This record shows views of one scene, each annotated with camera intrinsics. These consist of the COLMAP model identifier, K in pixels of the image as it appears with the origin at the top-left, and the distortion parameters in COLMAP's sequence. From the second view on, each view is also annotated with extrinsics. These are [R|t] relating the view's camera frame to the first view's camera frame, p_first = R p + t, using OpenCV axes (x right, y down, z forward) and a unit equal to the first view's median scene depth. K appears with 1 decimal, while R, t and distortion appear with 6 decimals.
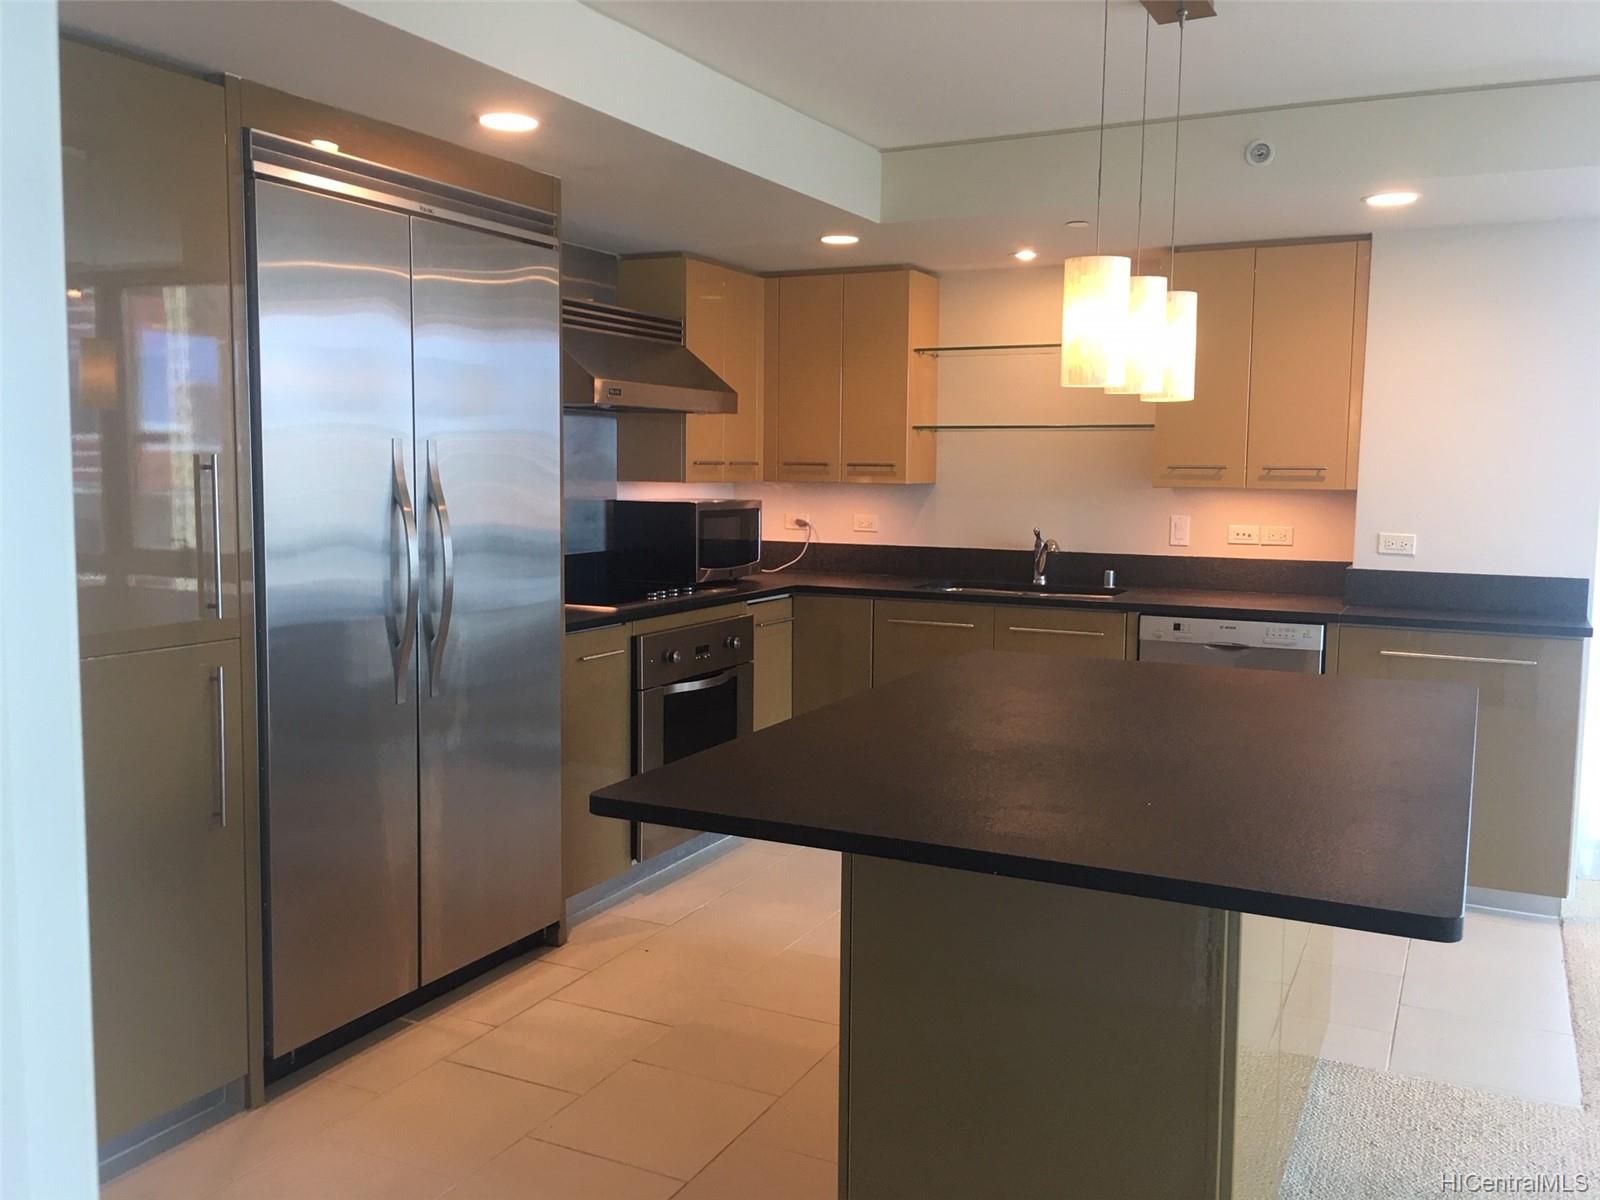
lens RADIAL K [[1376.6, 0, 800.0], [0, 1376.6, 600.0], [0, 0, 1]] dist [0.047018, 0.002817]
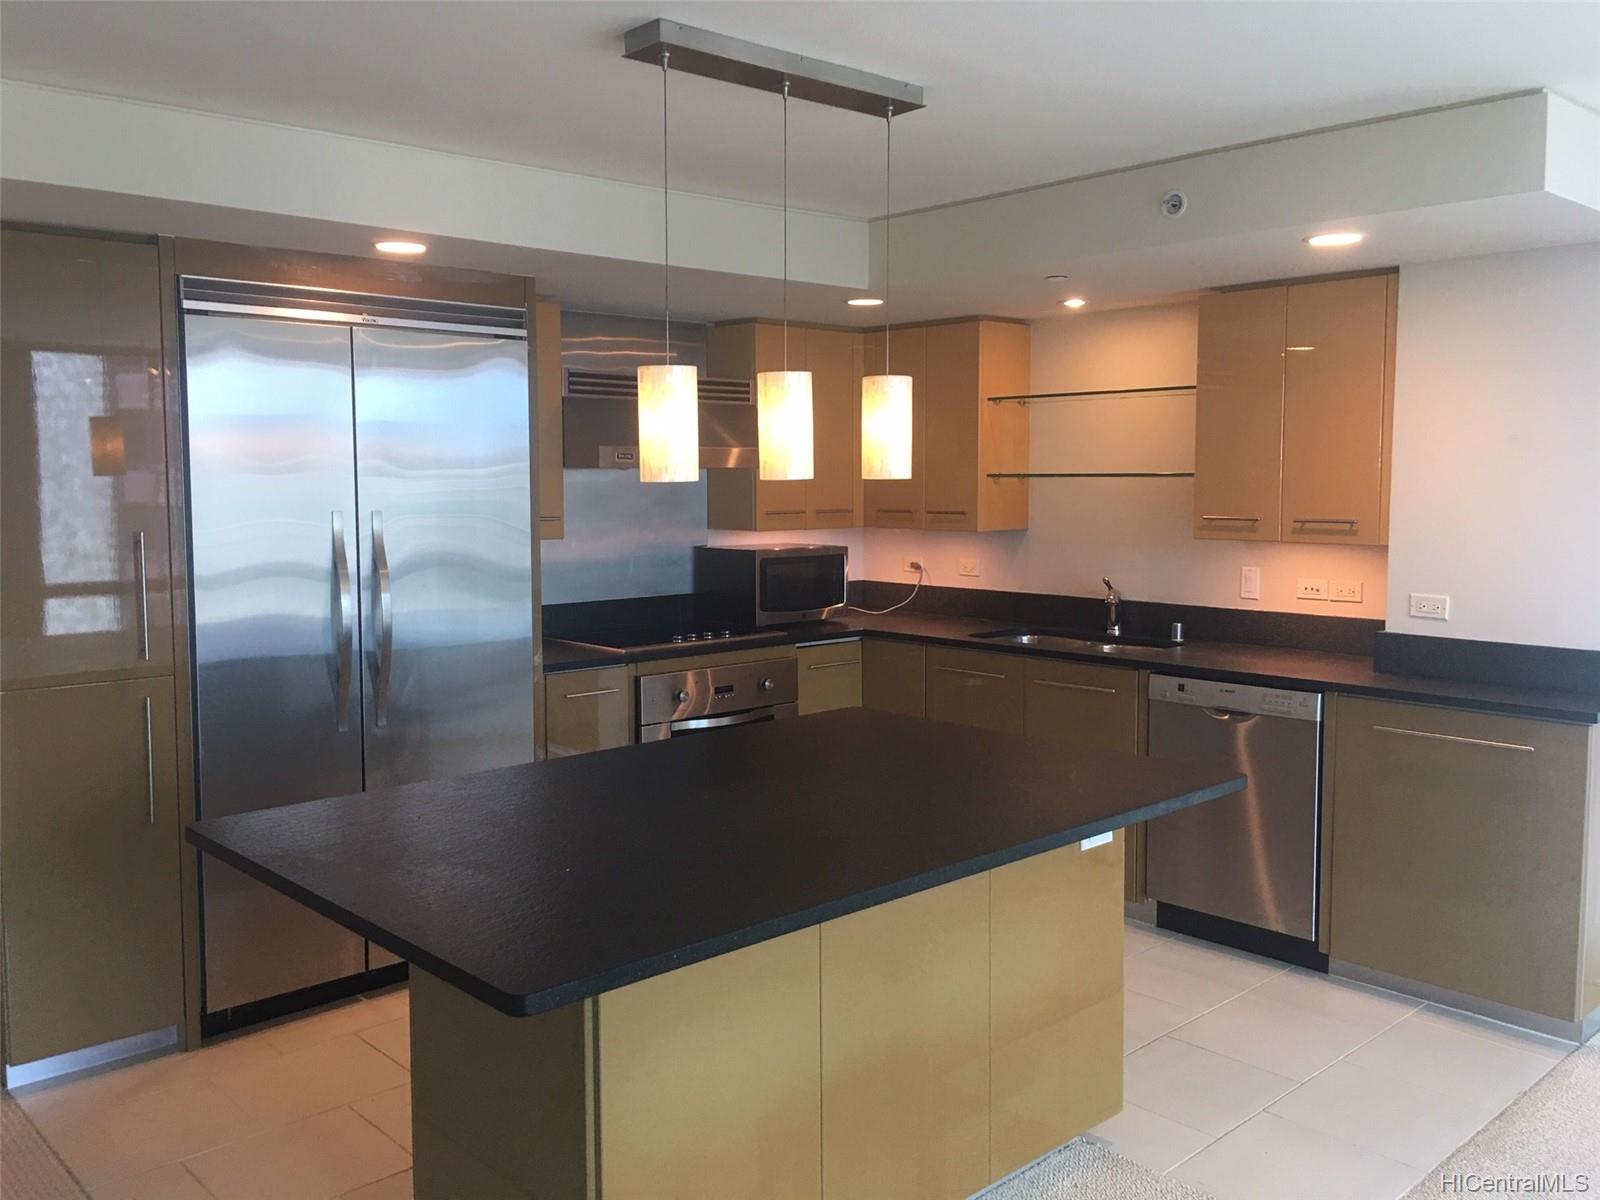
lens RADIAL K [[1372.6, 0, 793.0], [0, 1372.6, 590.8], [0, 0, 1]] dist [0.046622, -0.000067]
pose [[0.934634, 0.017743, -0.355168, 0.340591], [-0.023507, 0.999653, -0.011920, -0.028229], [0.354833, 0.019490, 0.934727, 0.011769]]
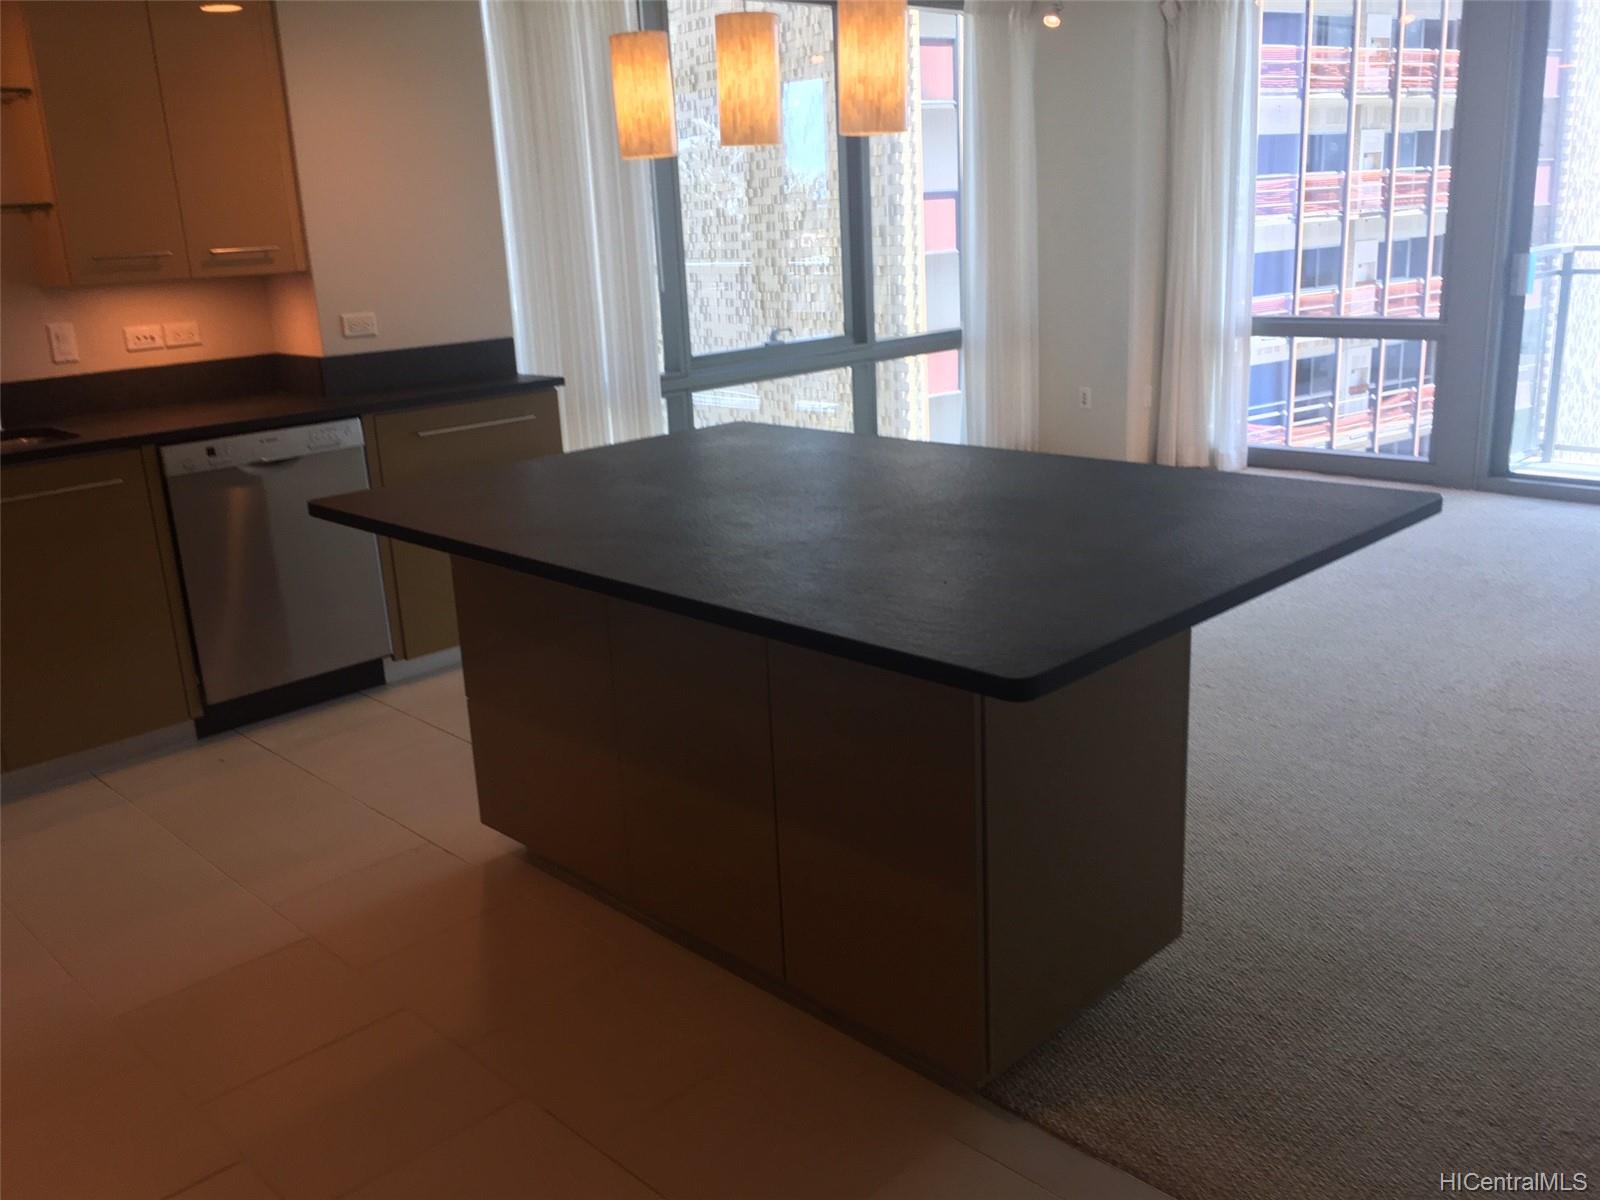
lens RADIAL K [[1376.6, 0, 800.0], [0, 1376.6, 600.0], [0, 0, 1]] dist [0.047018, 0.002817]
pose [[0.330905, -0.290201, 0.897934, -0.383656], [0.142570, 0.955992, 0.256425, -0.058015], [-0.932832, 0.043166, 0.357717, 0.337744]]
